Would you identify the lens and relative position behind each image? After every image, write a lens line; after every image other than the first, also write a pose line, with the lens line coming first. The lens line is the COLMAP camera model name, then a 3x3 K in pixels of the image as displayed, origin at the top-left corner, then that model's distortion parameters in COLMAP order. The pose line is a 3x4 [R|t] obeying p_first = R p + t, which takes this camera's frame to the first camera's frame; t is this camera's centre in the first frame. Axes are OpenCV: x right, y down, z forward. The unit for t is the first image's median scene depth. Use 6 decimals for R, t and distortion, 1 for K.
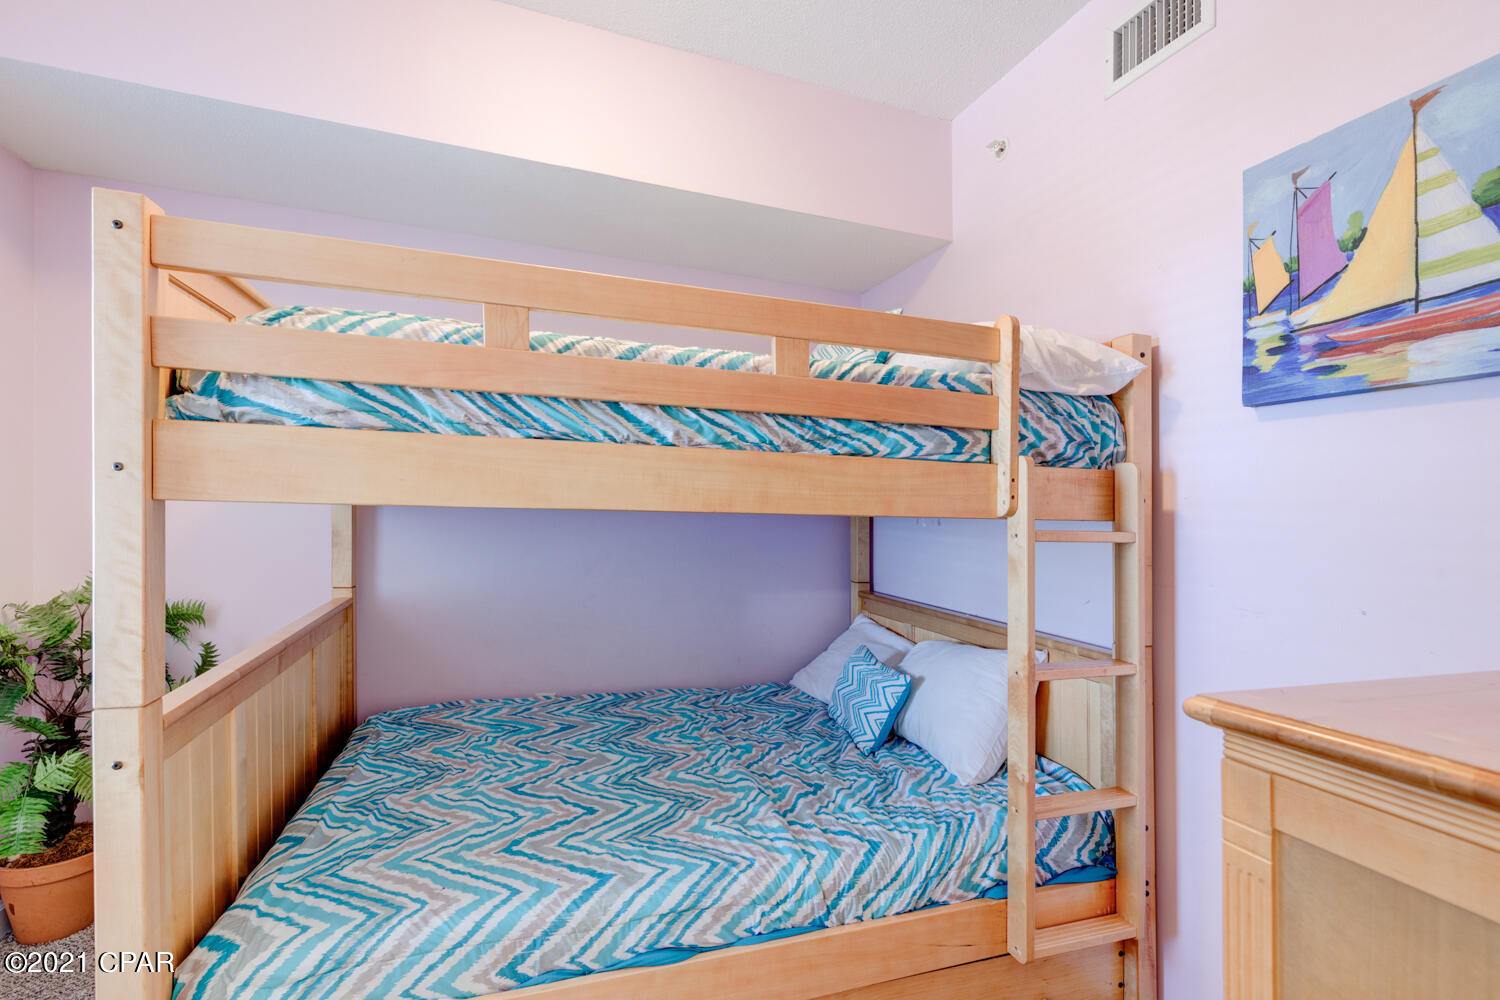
lens RADIAL K [[677.0, 0, 741.6], [0, 677.0, 507.2], [0, 0, 1]] dist [-0.001732, 0.000052]
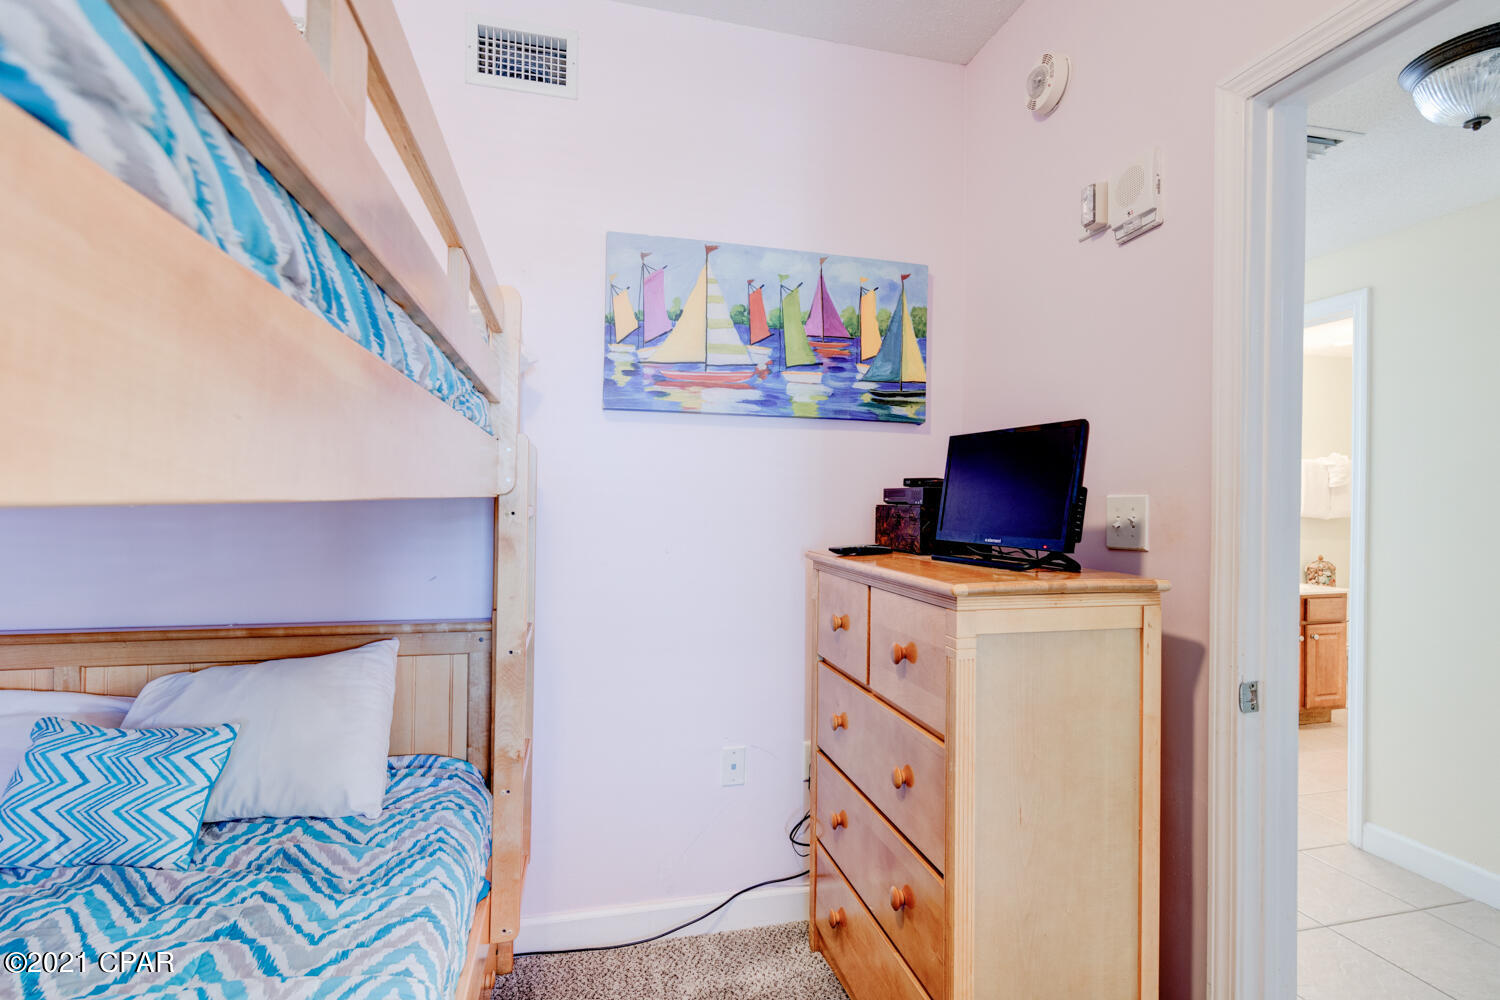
lens RADIAL K [[700.0, 0, 750.0], [0, 700.0, 499.9], [0, 0, 1]] dist [-0.000585, -0.000070]
pose [[0.072214, -0.000906, 0.997389, -0.641786], [-0.006871, 0.999975, 0.001406, 0.027653], [-0.997365, -0.006955, 0.072206, 0.651540]]
